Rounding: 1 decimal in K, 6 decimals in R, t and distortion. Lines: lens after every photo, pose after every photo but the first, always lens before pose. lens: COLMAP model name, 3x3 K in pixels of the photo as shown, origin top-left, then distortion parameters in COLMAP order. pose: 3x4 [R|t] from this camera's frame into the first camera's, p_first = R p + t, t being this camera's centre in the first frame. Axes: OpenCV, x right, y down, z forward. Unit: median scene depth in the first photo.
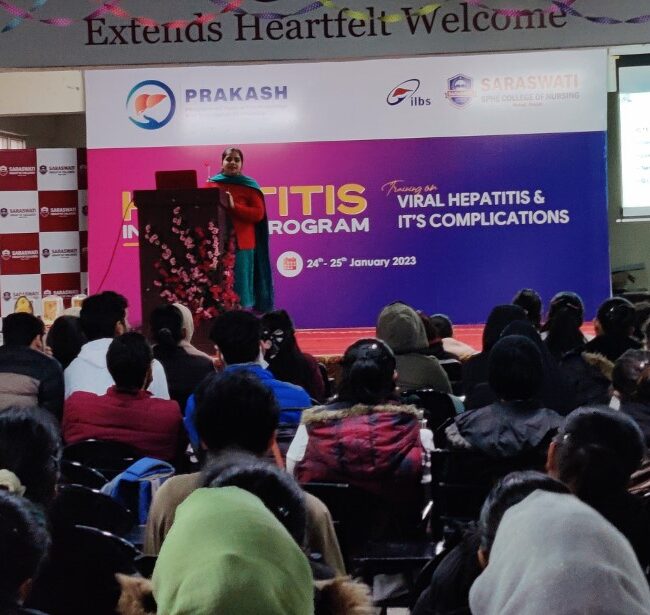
lens RADIAL K [[2036.7, 0, 323.7], [0, 2036.7, 308.3], [0, 0, 1]] dist [0.247699, -1.367698]
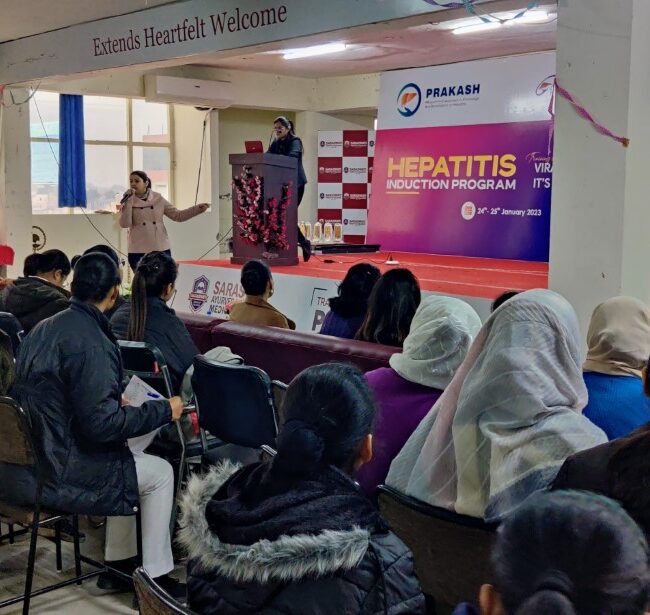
lens RADIAL K [[1028.8, 0, 341.3], [0, 1028.8, 297.3], [0, 0, 1]] dist [0.150596, -0.553405]
pose [[0.719248, 0.109540, -0.686064, 0.424752], [-0.059709, 0.993585, 0.096043, -0.025528], [0.692183, -0.028115, 0.721174, 0.415178]]
